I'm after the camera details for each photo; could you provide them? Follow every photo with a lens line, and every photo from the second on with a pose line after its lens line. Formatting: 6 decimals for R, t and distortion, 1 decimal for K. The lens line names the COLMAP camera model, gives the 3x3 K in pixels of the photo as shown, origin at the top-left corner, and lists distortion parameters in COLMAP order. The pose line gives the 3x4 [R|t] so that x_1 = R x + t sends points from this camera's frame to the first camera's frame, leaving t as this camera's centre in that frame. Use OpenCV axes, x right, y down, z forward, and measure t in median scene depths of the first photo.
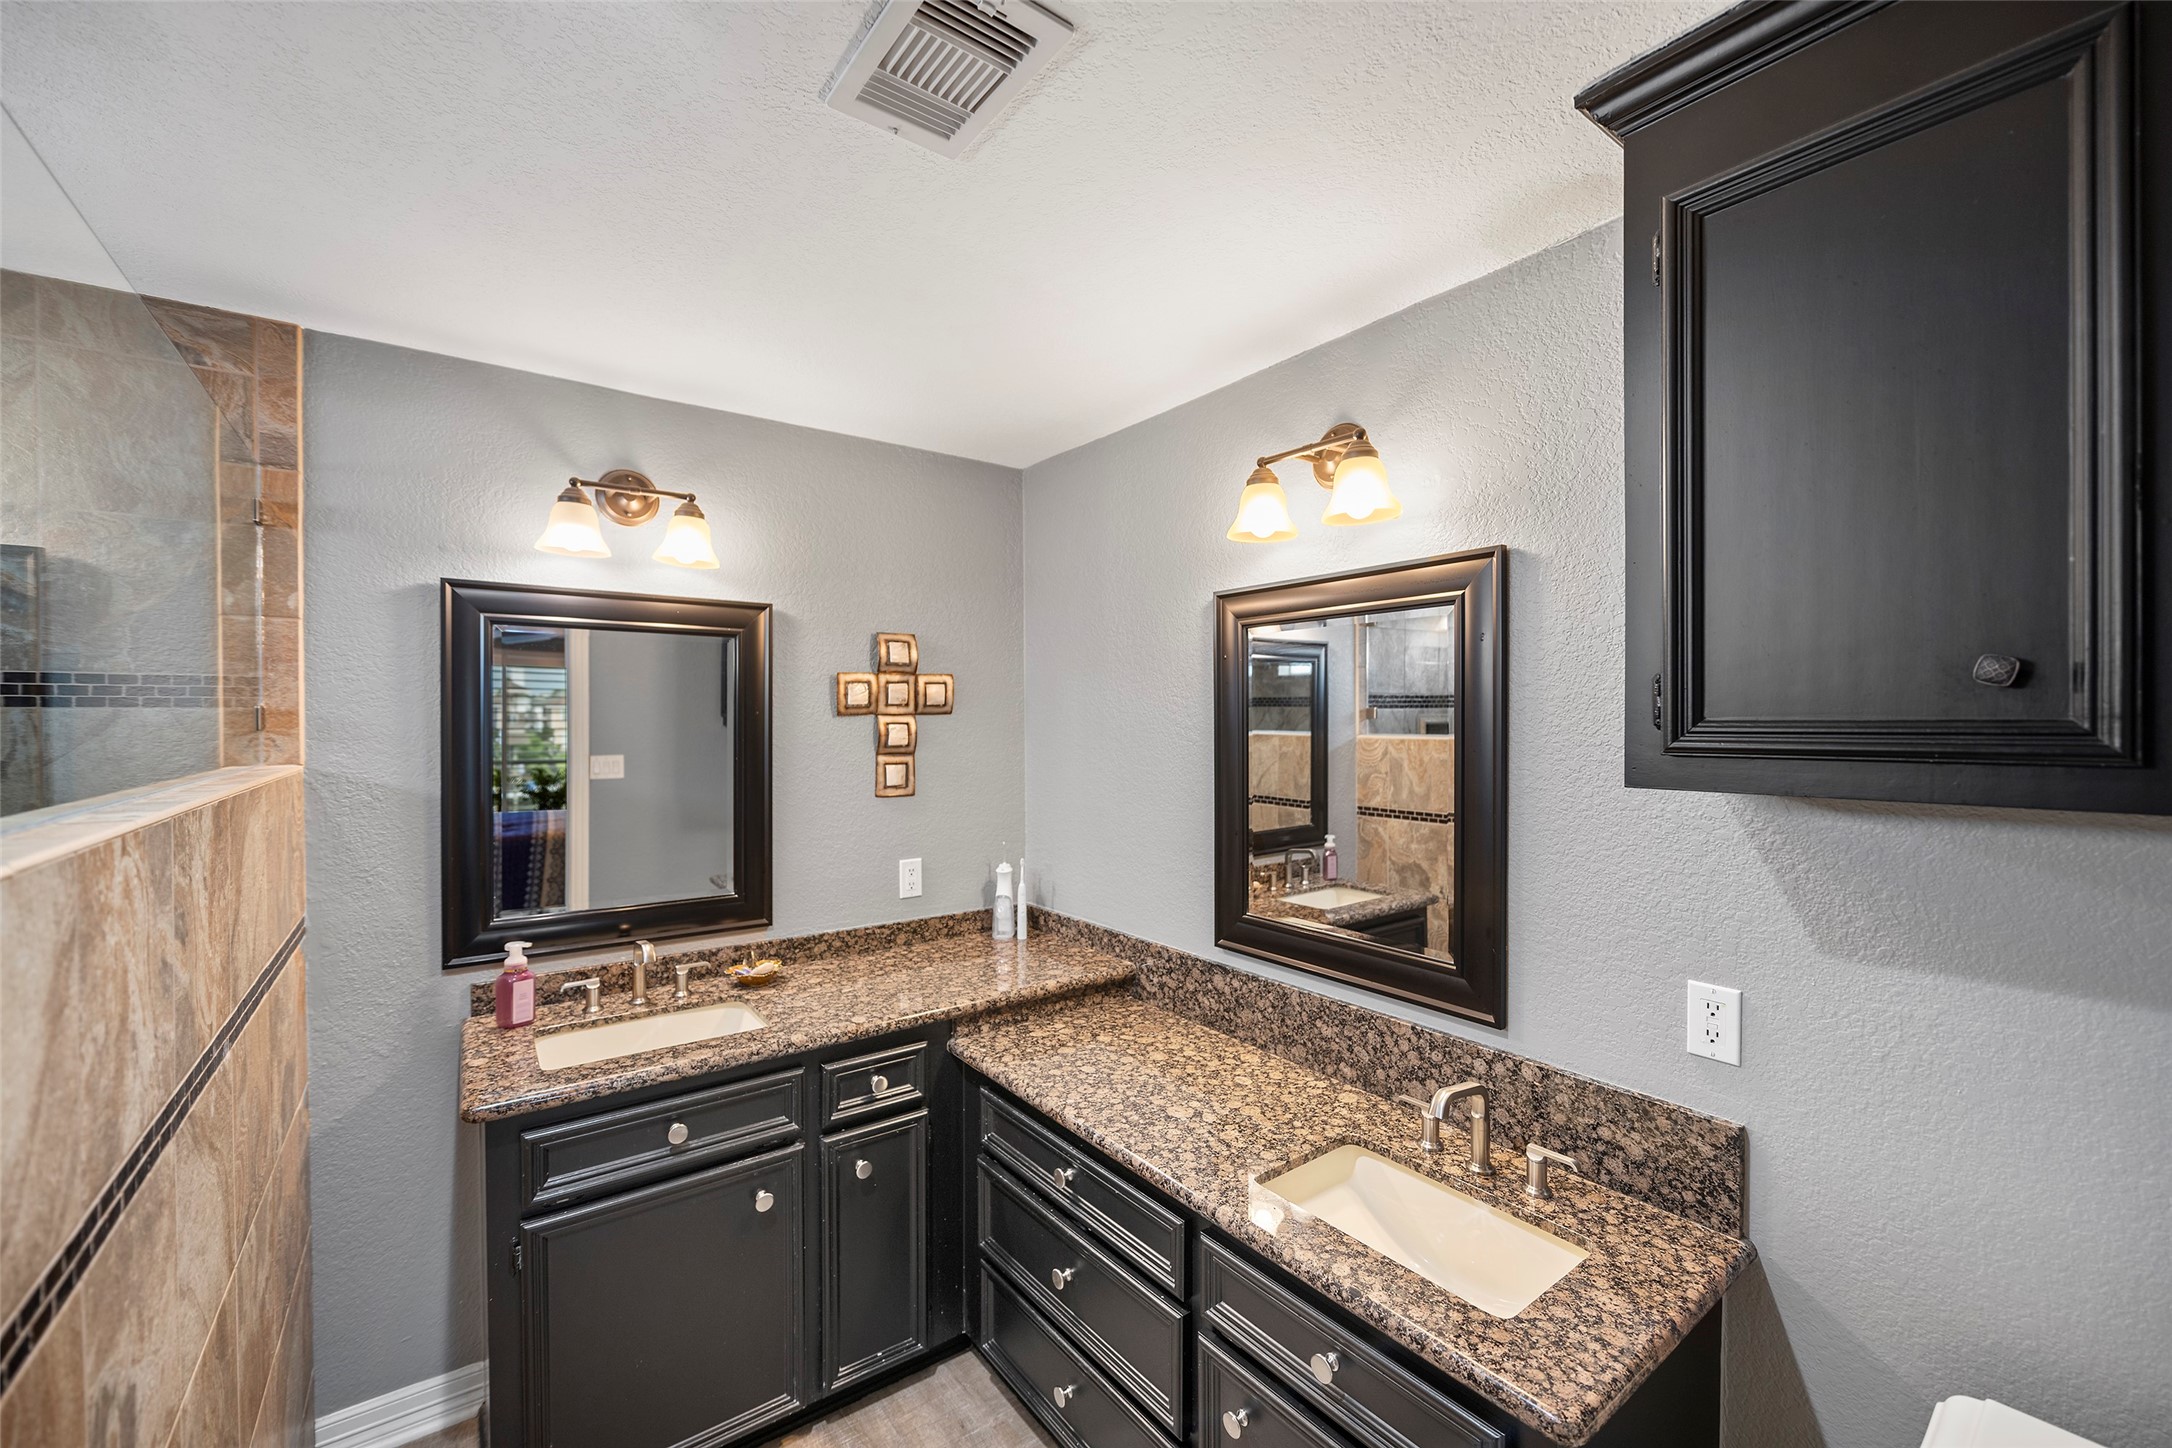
lens RADIAL K [[874.5, 0, 1101.1], [0, 874.5, 717.4], [0, 0, 1]] dist [-0.001854, -0.000236]
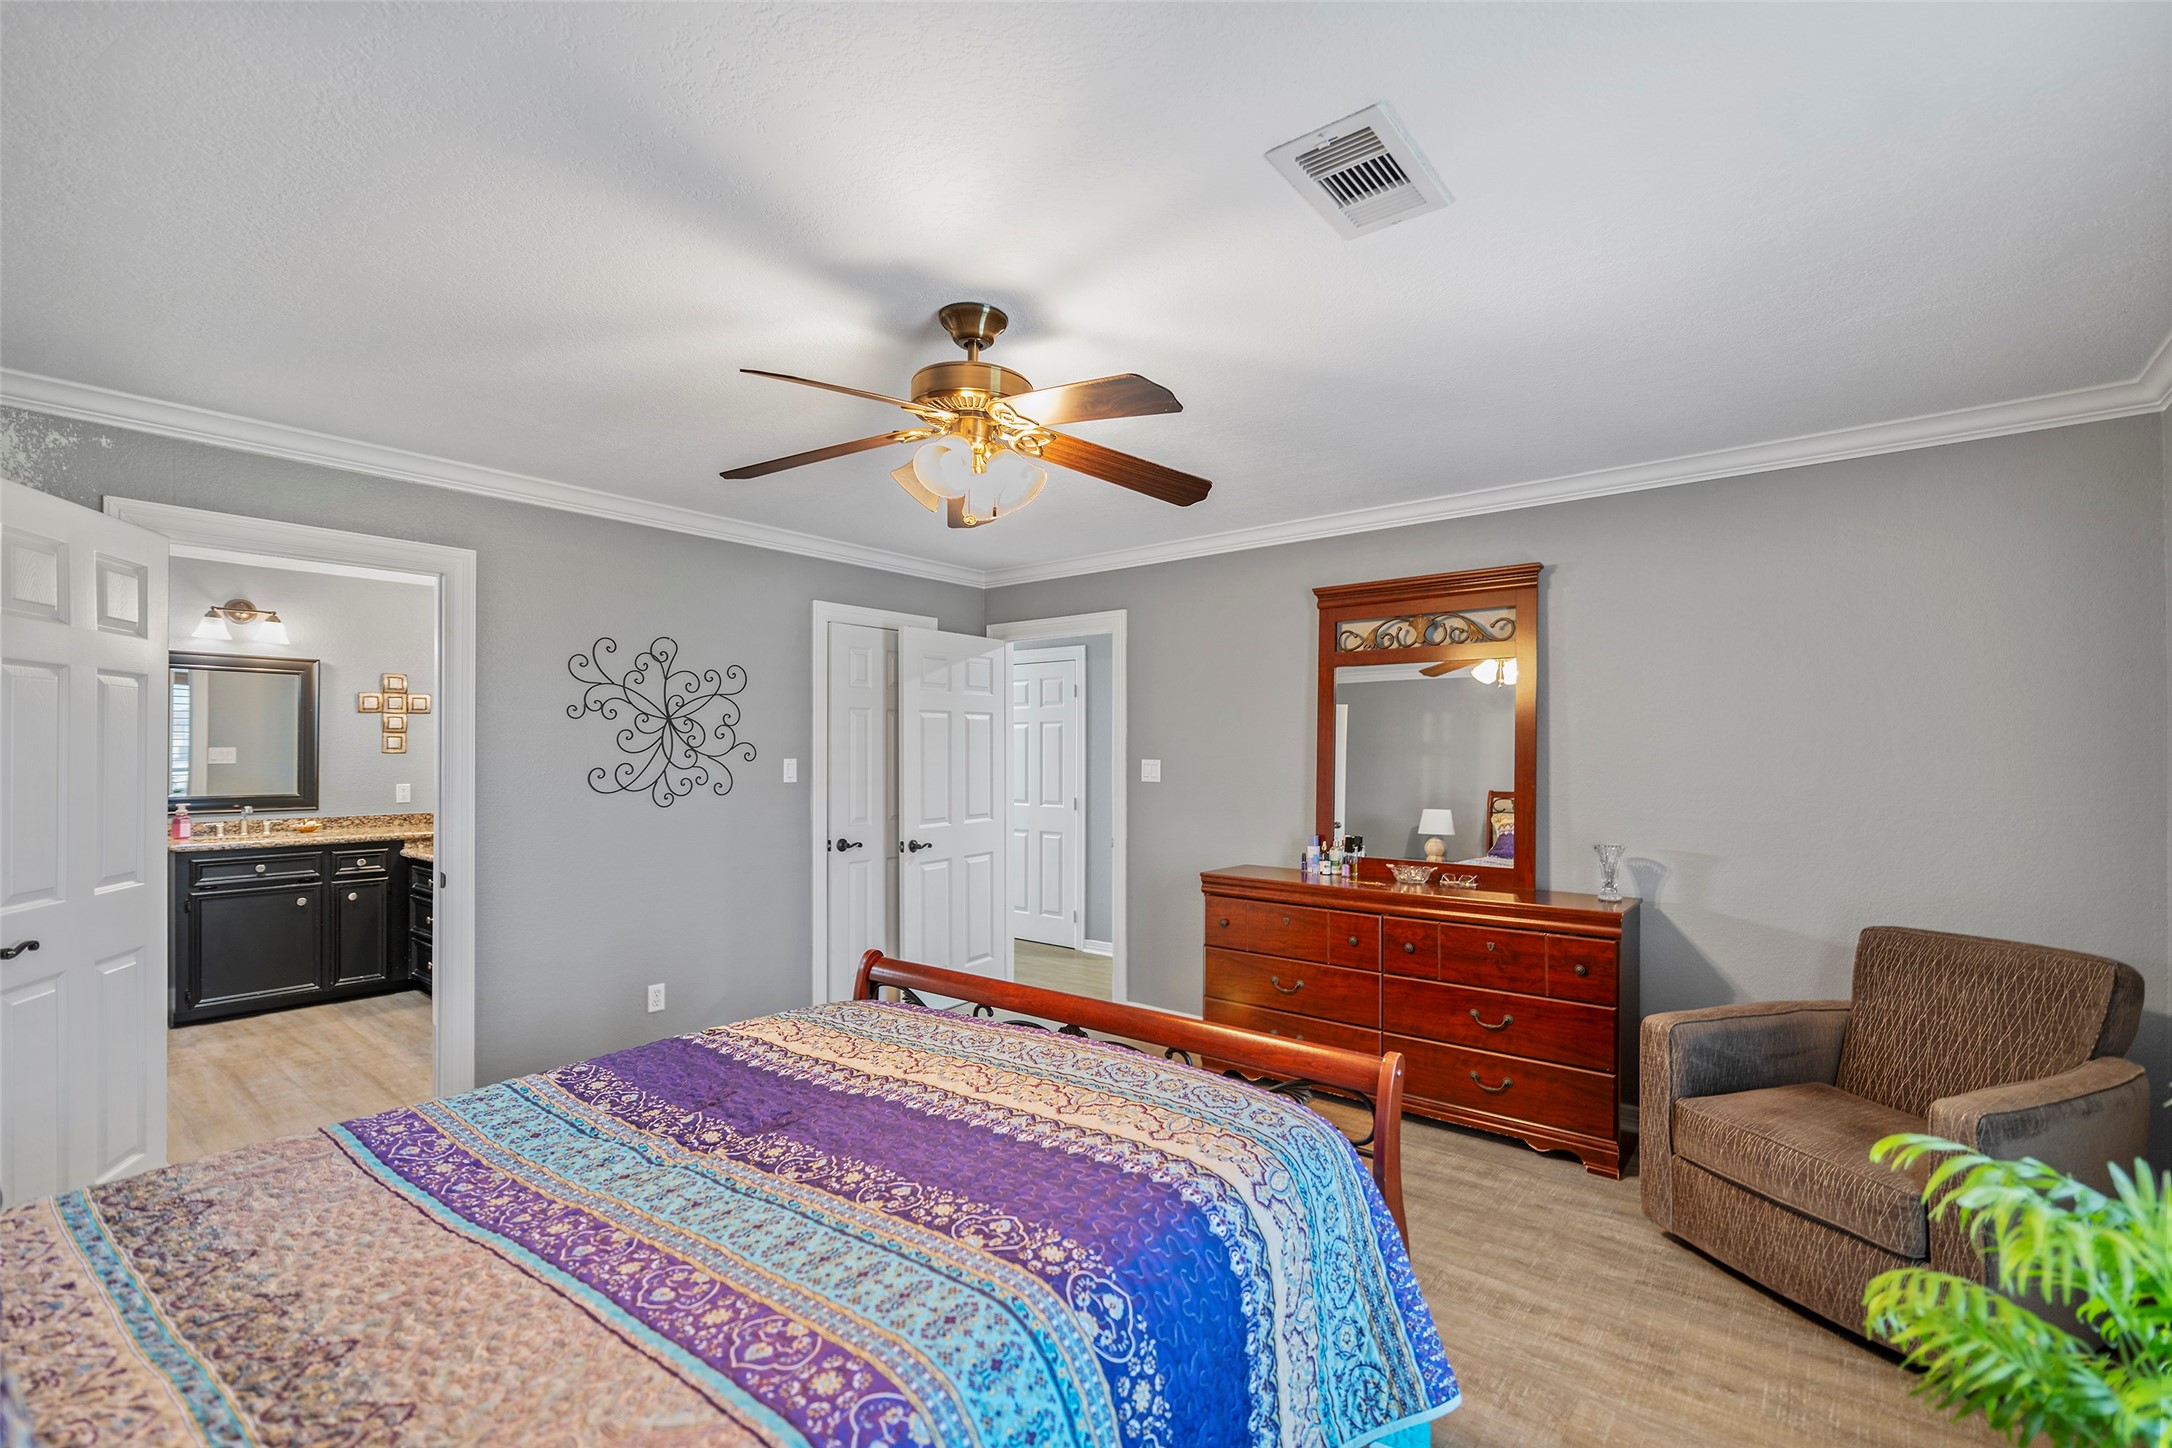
lens RADIAL K [[898.6, 0, 1083.8], [0, 898.6, 739.3], [0, 0, 1]] dist [-0.007194, 0.000169]
pose [[0.966390, 0.004559, 0.257041, 1.030824], [-0.002788, 0.999970, -0.007252, 0.089632], [-0.257067, 0.006292, 0.966373, -1.893428]]
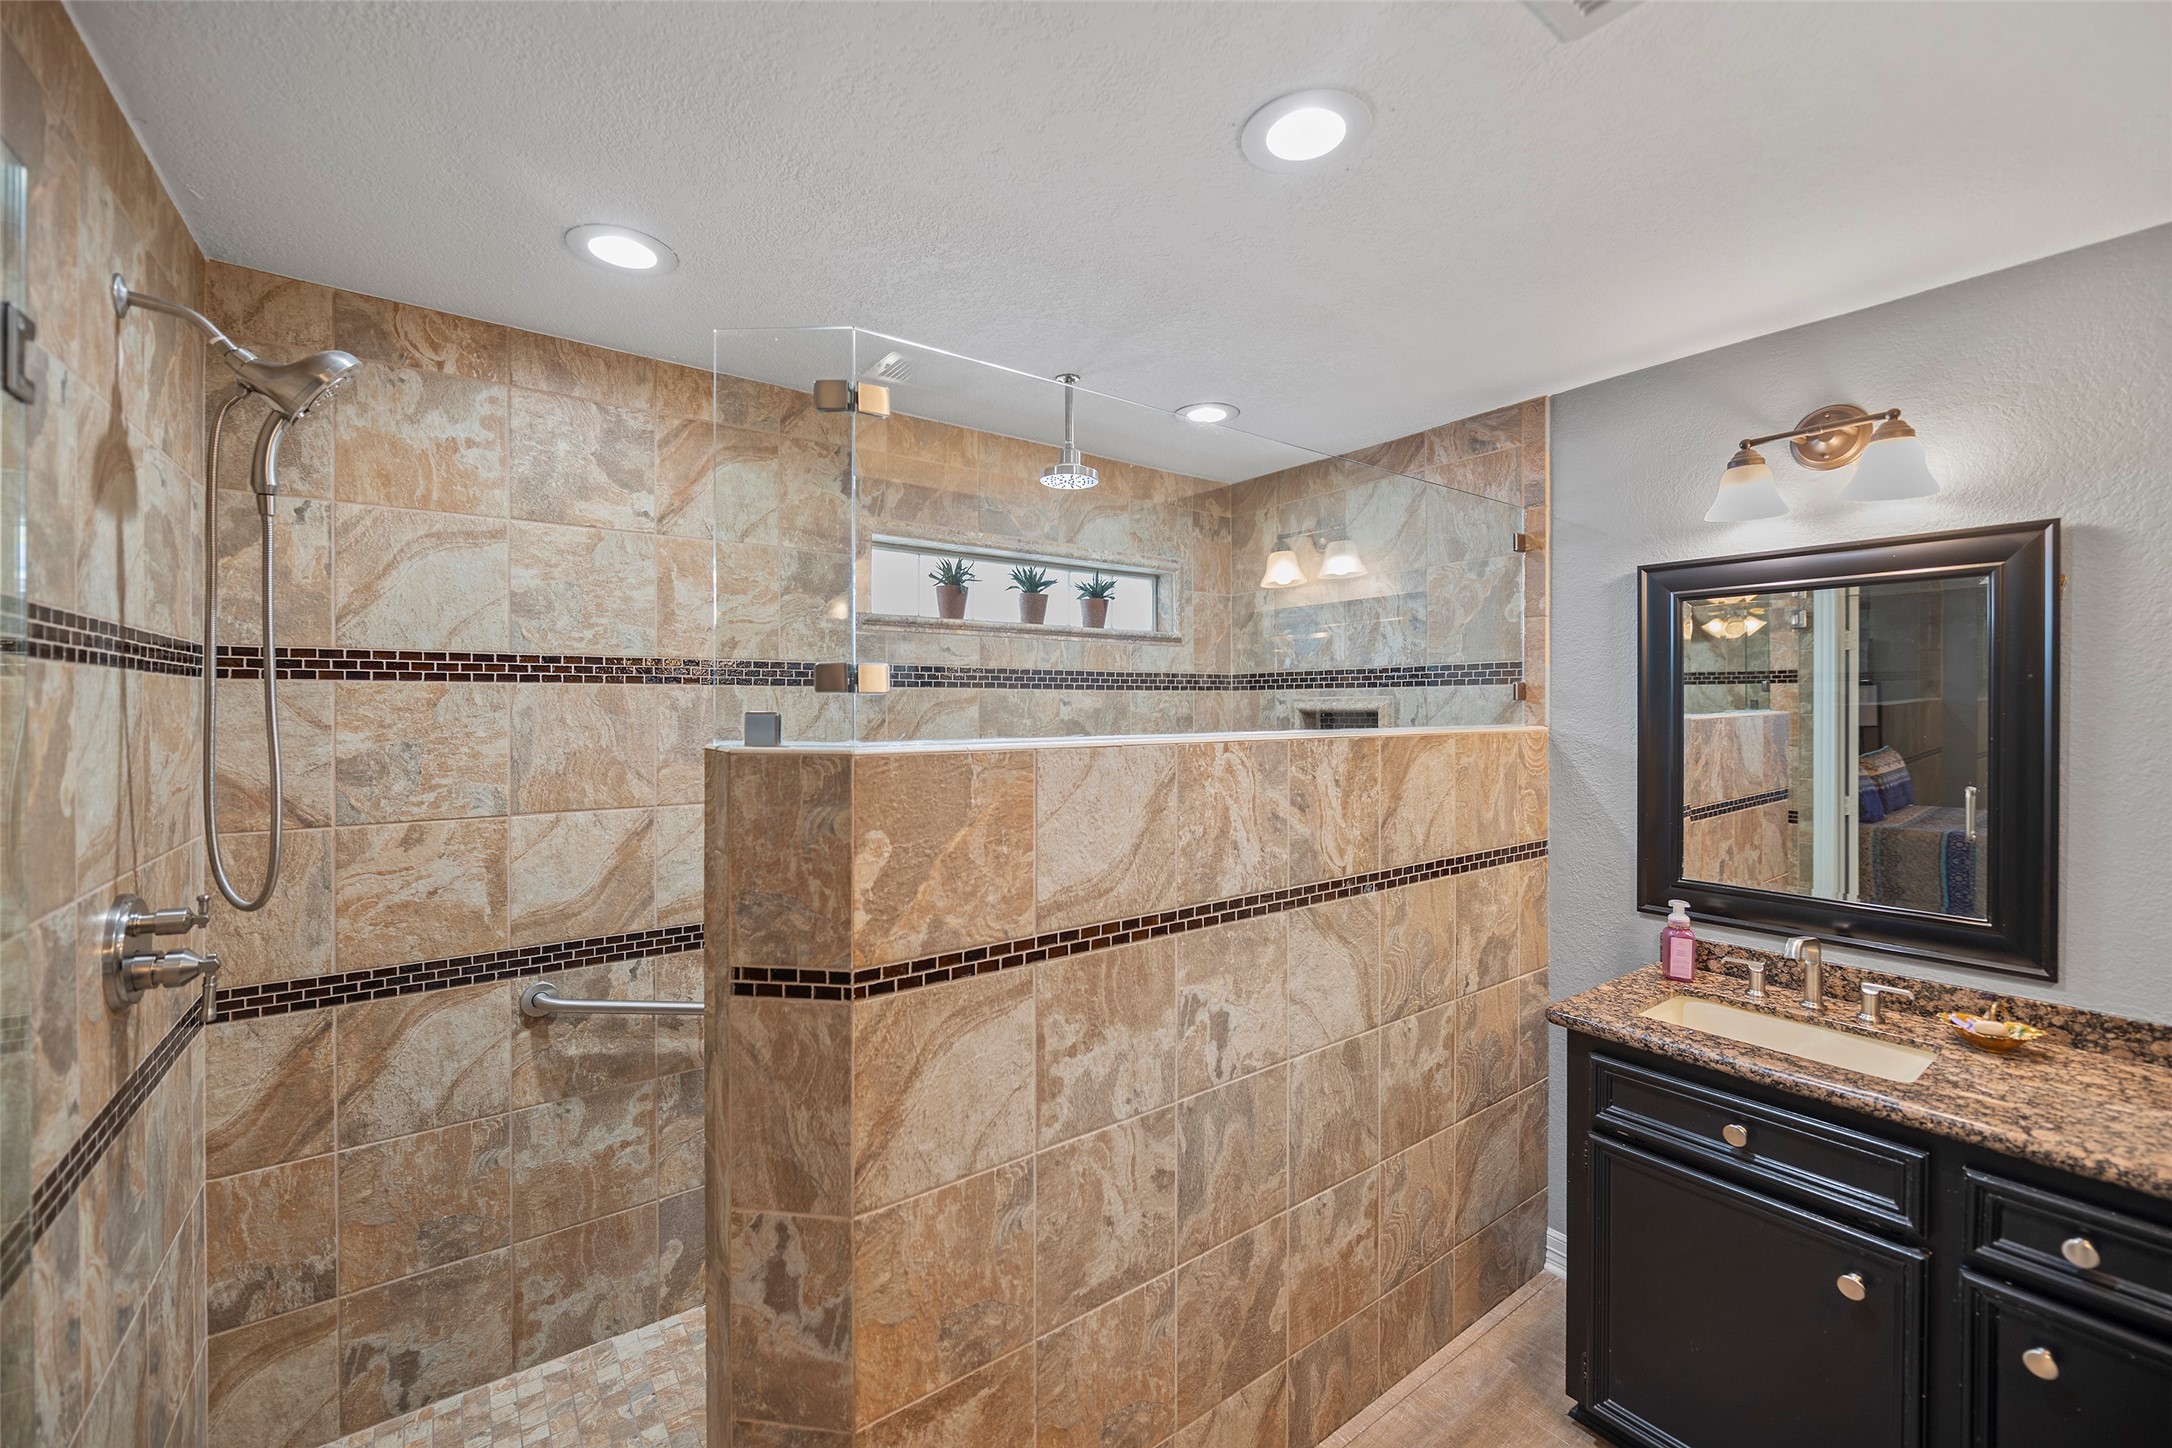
lens RADIAL K [[883.4, 0, 1078.8], [0, 883.4, 707.4], [0, 0, 1]] dist [-0.005138, -0.000497]
pose [[-0.015602, 0.000478, -0.999878, 0.387409], [0.001321, 0.999999, 0.000457, 0.021220], [0.999877, -0.001313, -0.015603, 0.278169]]
